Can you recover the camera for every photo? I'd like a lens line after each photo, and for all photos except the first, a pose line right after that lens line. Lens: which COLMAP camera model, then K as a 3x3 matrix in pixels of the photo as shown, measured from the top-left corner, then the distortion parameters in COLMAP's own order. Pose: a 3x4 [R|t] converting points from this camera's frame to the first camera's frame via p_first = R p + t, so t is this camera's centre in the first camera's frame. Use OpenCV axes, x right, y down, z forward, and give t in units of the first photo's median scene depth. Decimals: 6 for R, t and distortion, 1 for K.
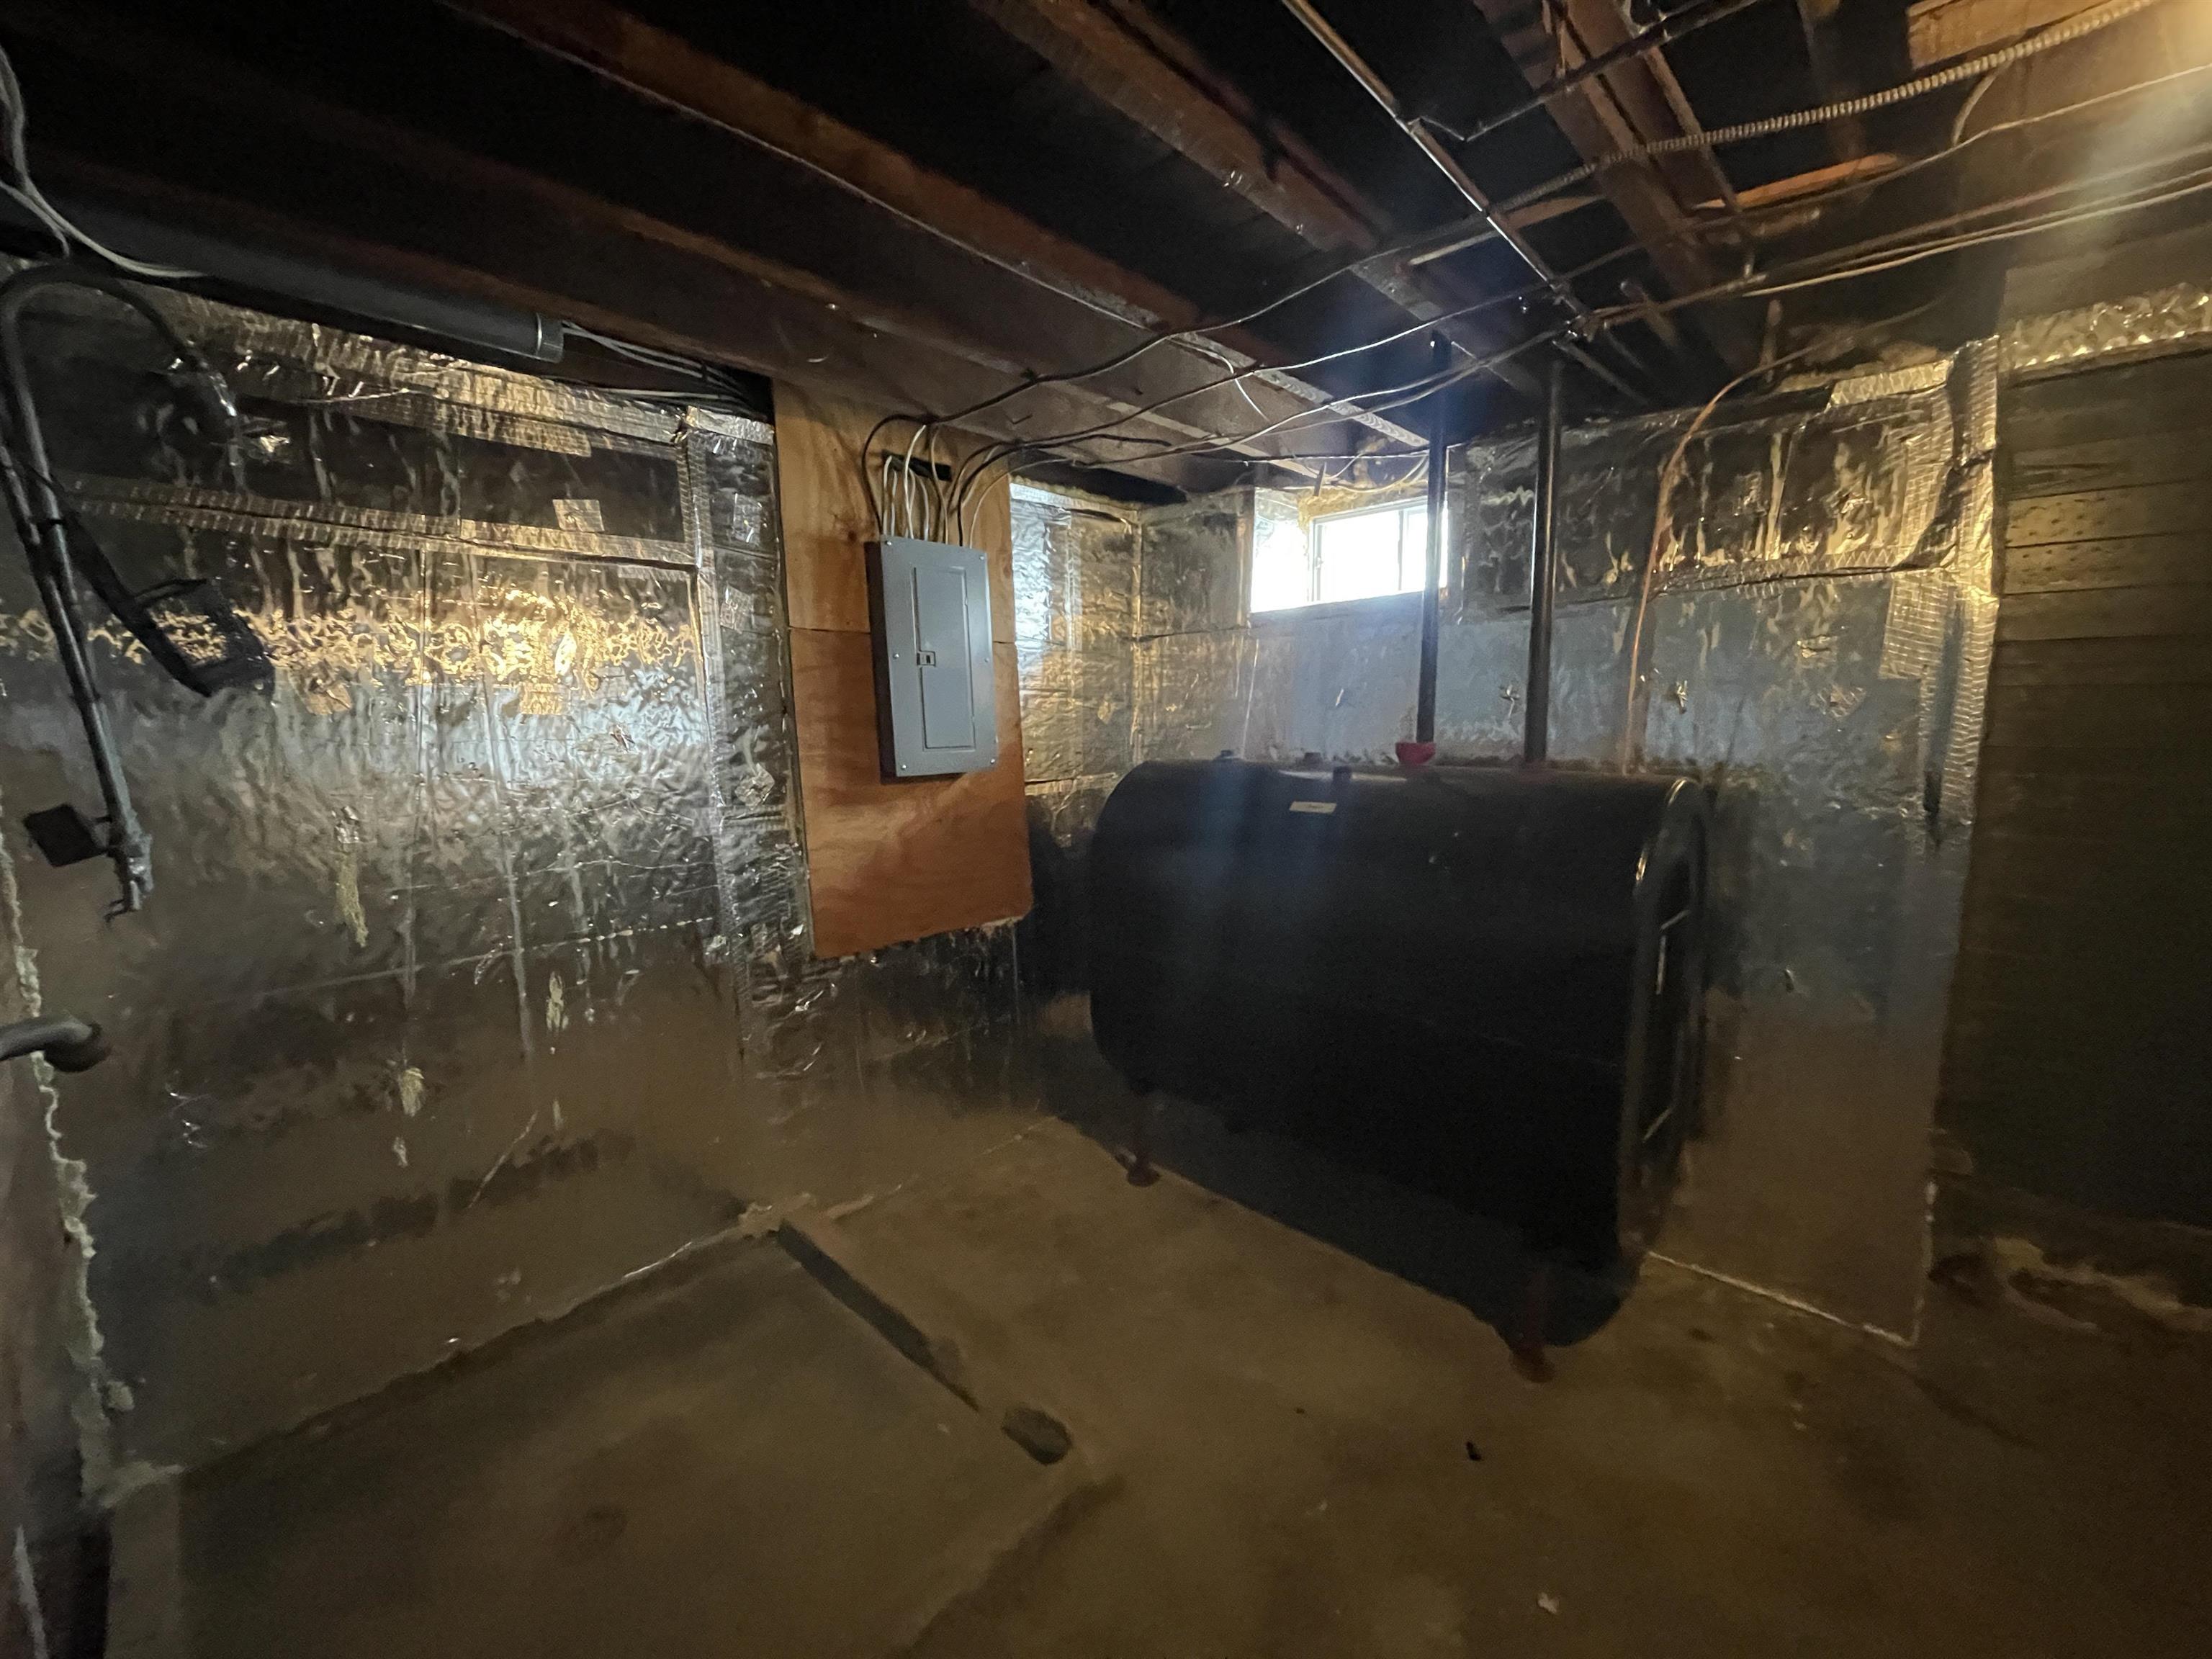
lens RADIAL K [[887.9, 0, 1106.0], [0, 887.9, 835.7], [0, 0, 1]] dist [-0.000045, 0.000649]
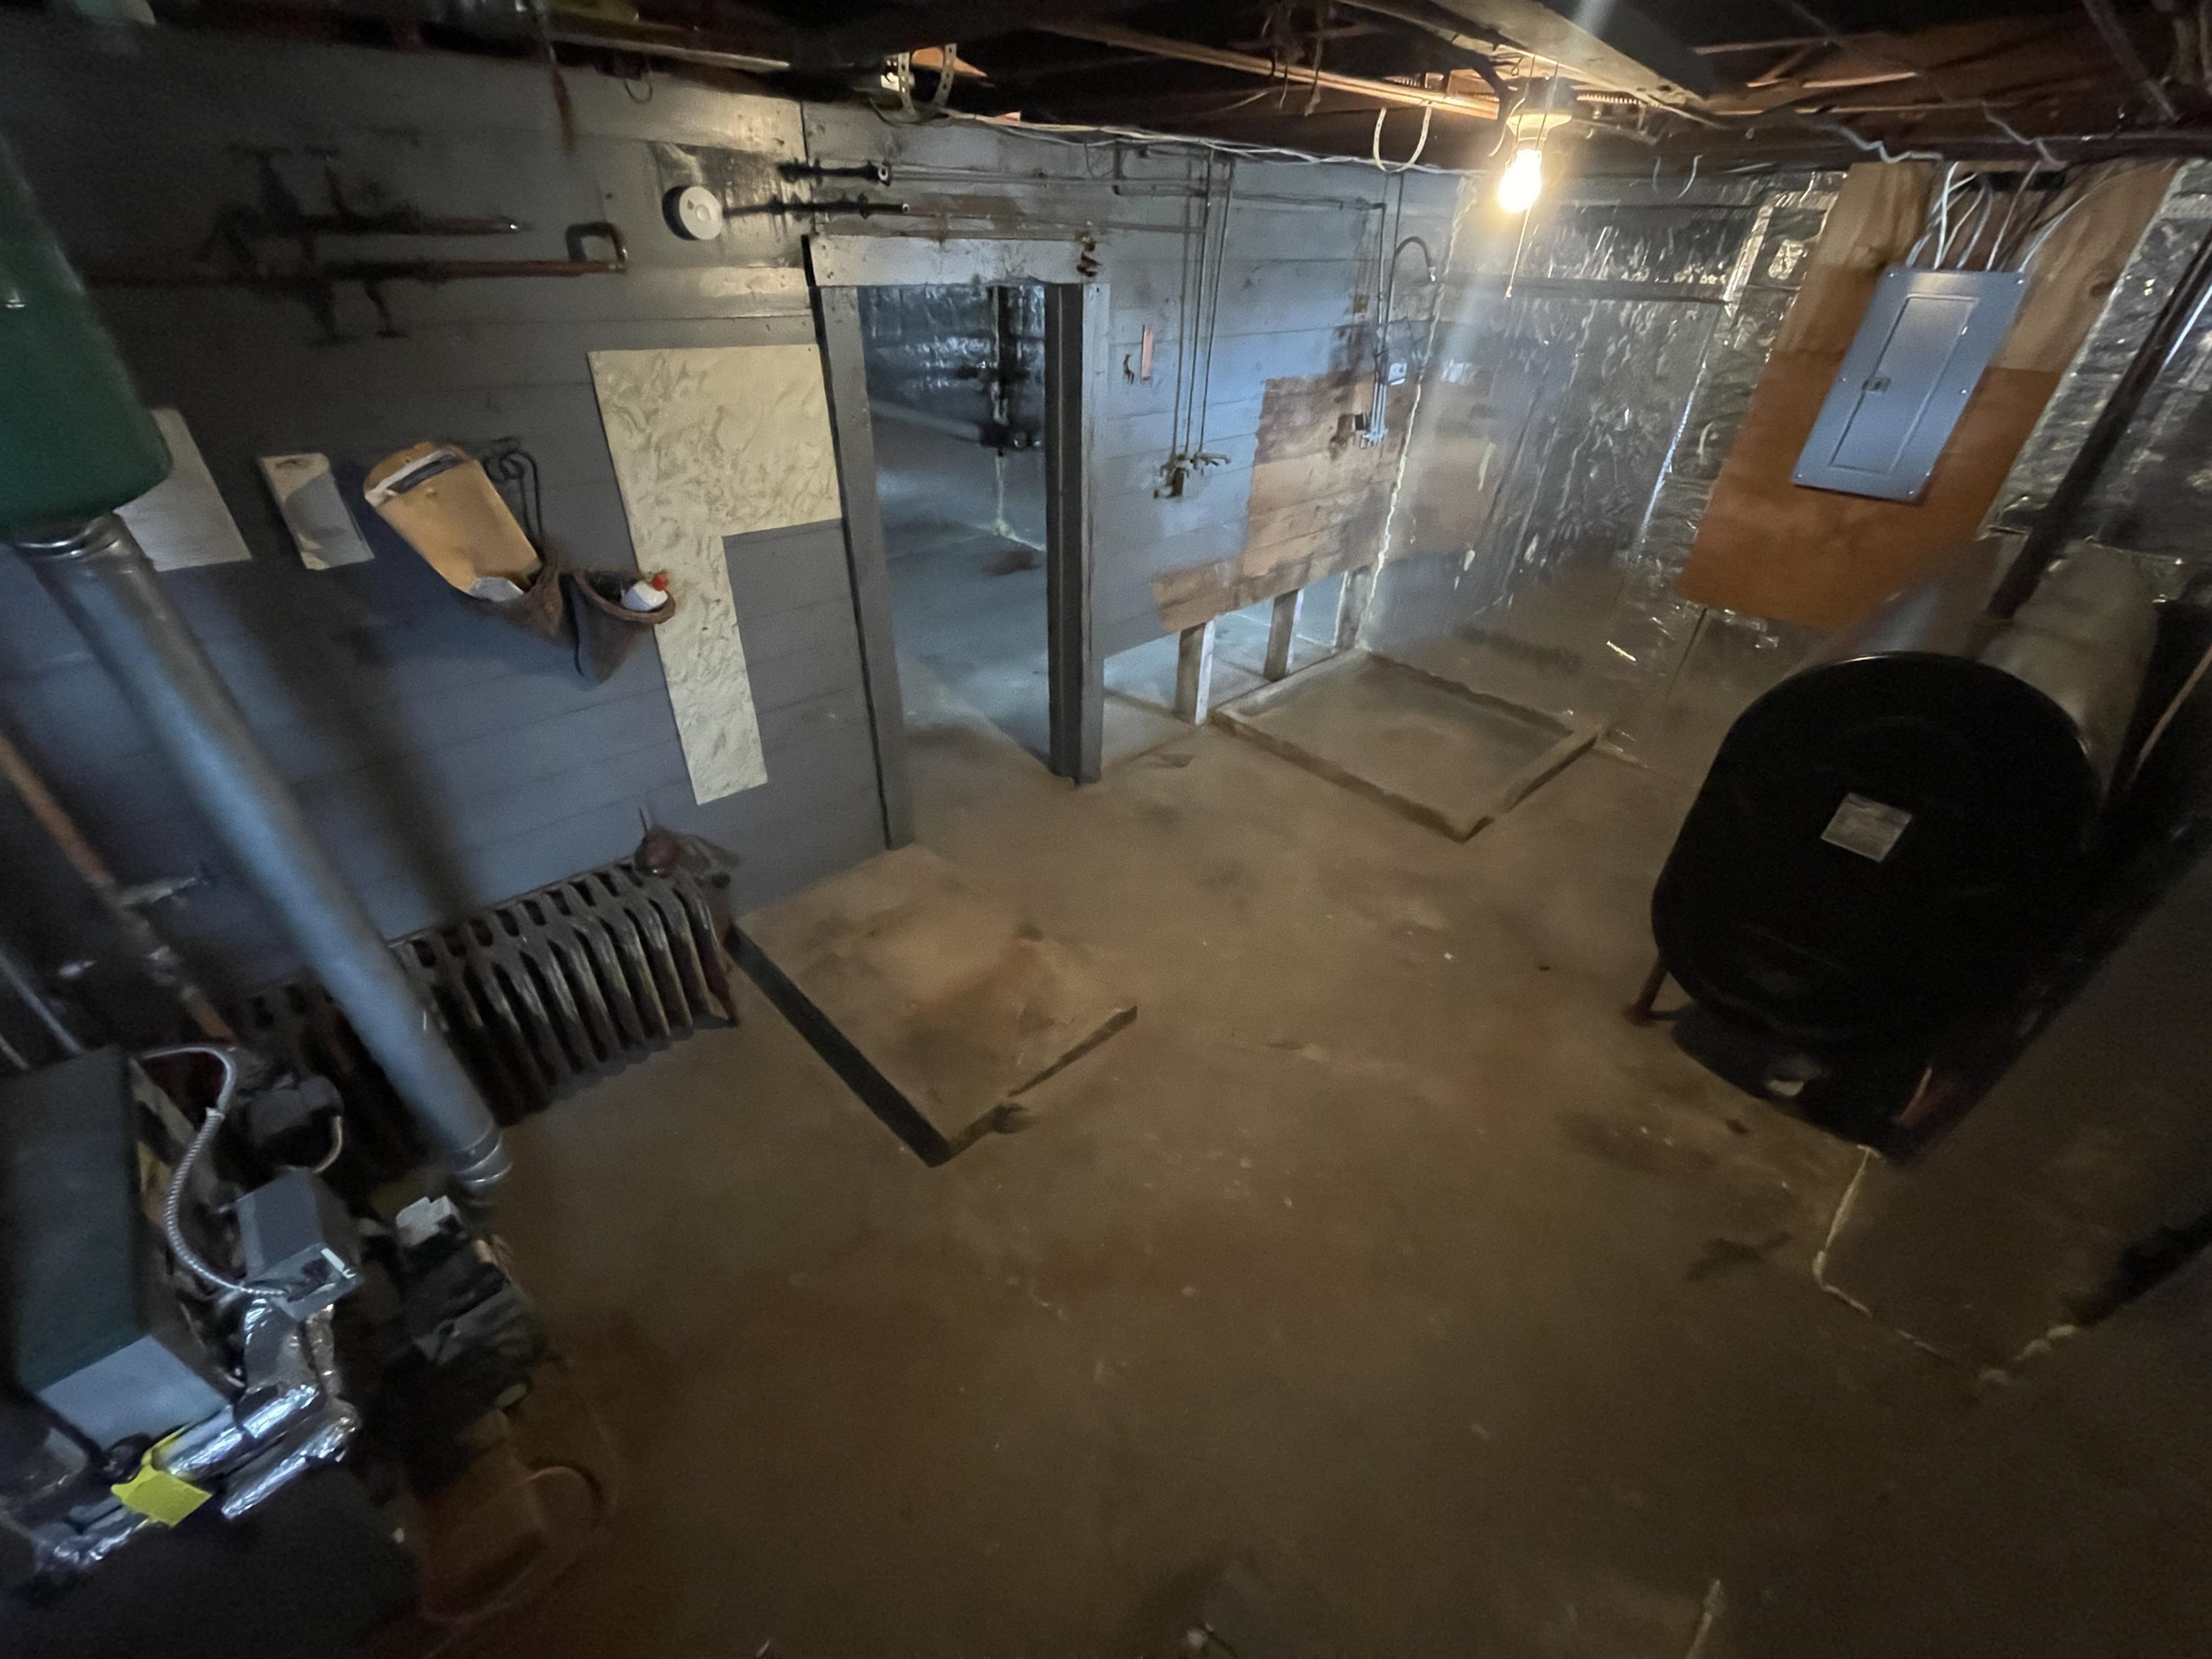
lens RADIAL K [[887.9, 0, 1101.0], [0, 887.9, 836.4], [0, 0, 1]] dist [-0.000045, 0.000649]
pose [[-0.055455, 0.574477, -0.816640, 1.449369], [-0.174549, 0.799726, 0.574431, -0.275870], [0.983086, 0.174399, 0.055926, 0.035934]]
